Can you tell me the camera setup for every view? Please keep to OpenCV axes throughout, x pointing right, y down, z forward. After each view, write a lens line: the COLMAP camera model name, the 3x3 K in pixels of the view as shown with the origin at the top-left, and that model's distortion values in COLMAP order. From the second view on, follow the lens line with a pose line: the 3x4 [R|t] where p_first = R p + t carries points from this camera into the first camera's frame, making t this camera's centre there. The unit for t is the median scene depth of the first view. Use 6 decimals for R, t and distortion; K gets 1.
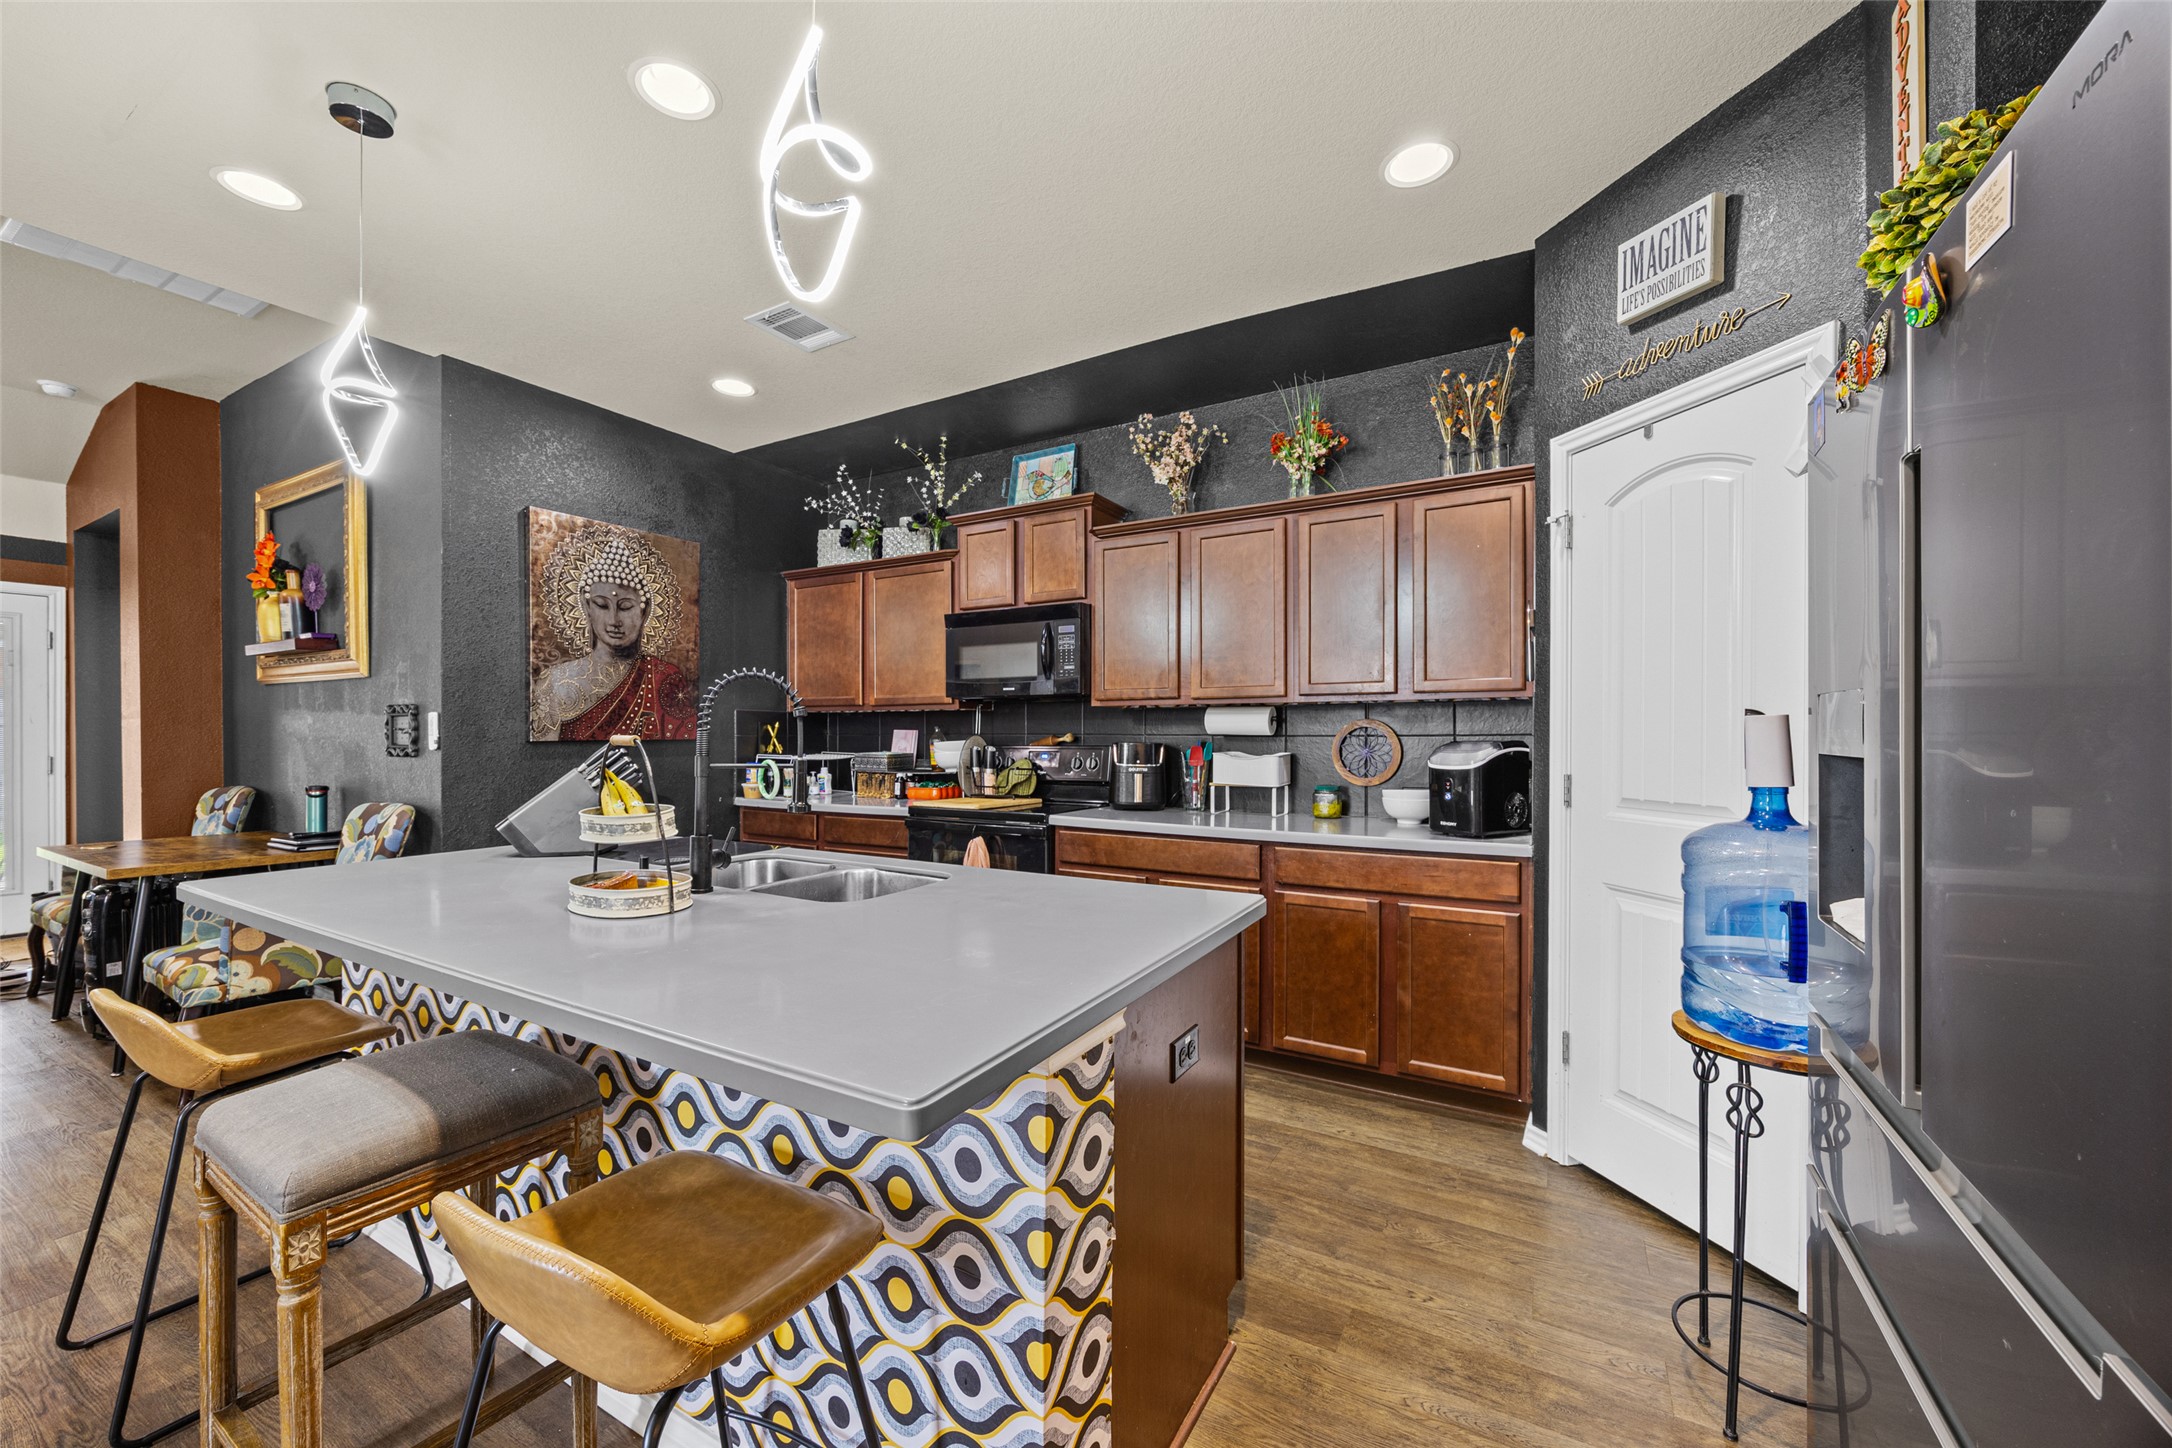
lens RADIAL K [[840.7, 0, 1080.9], [0, 840.7, 731.0], [0, 0, 1]] dist [0.003681, -0.000196]
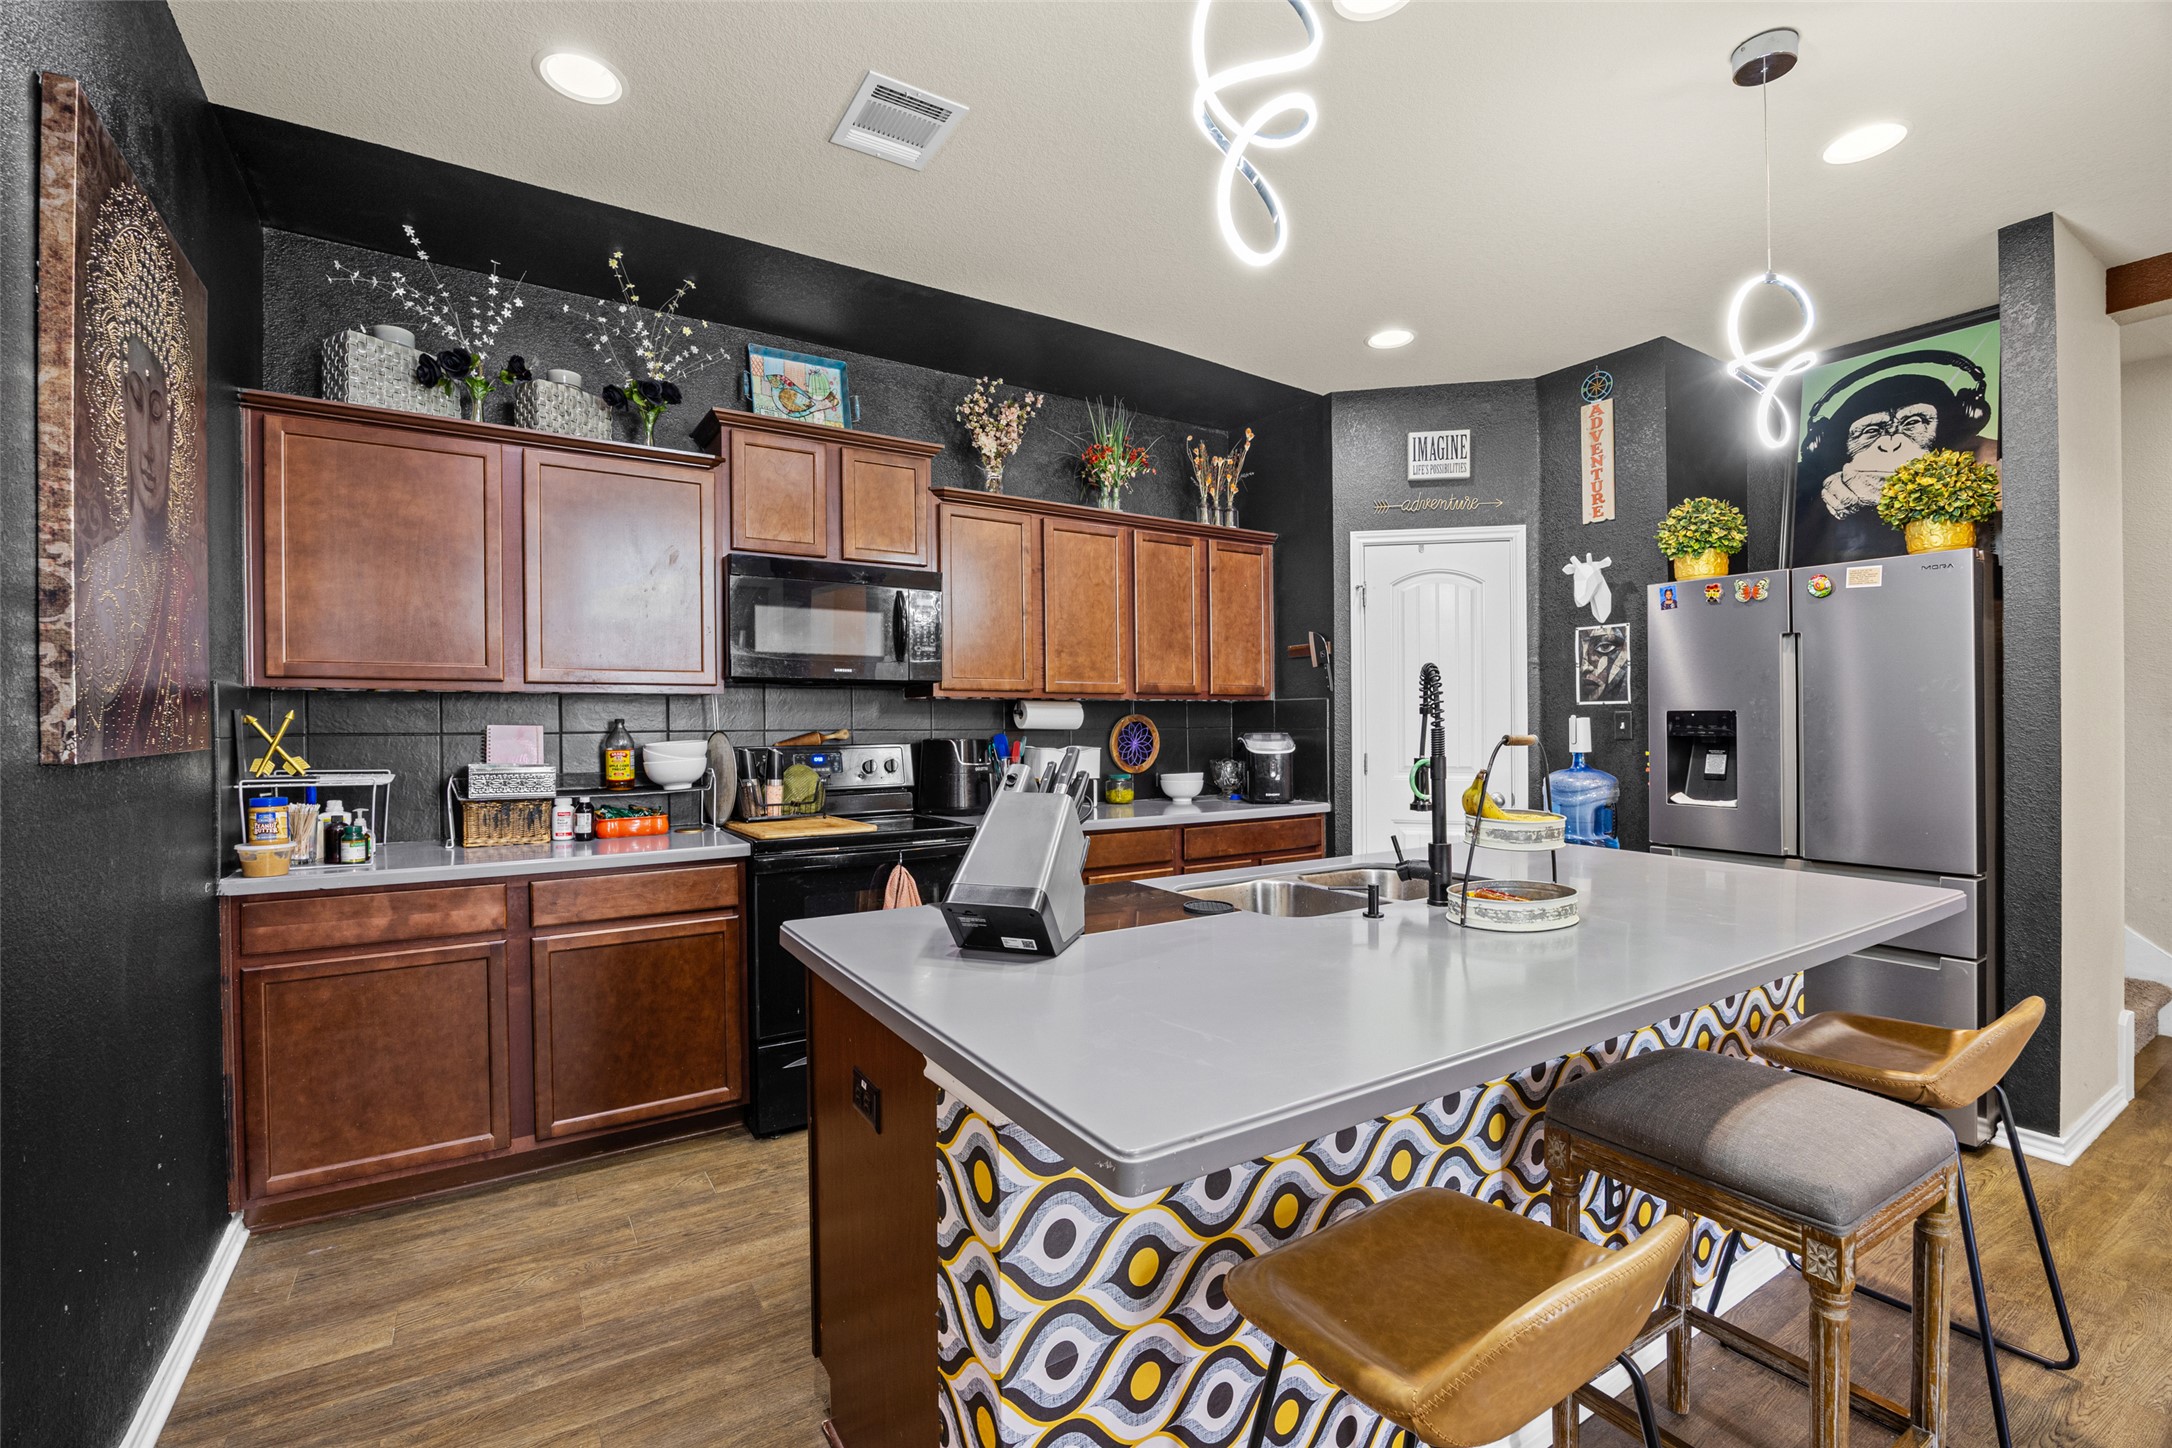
lens RADIAL K [[947.0, 0, 1088.3], [0, 947.0, 728.4], [0, 0, 1]] dist [-0.013917, 0.000573]
pose [[0.444991, -0.005720, 0.895517, -0.807541], [0.001183, 0.999982, 0.005800, -0.003631], [-0.895534, -0.001521, 0.444990, 0.461077]]
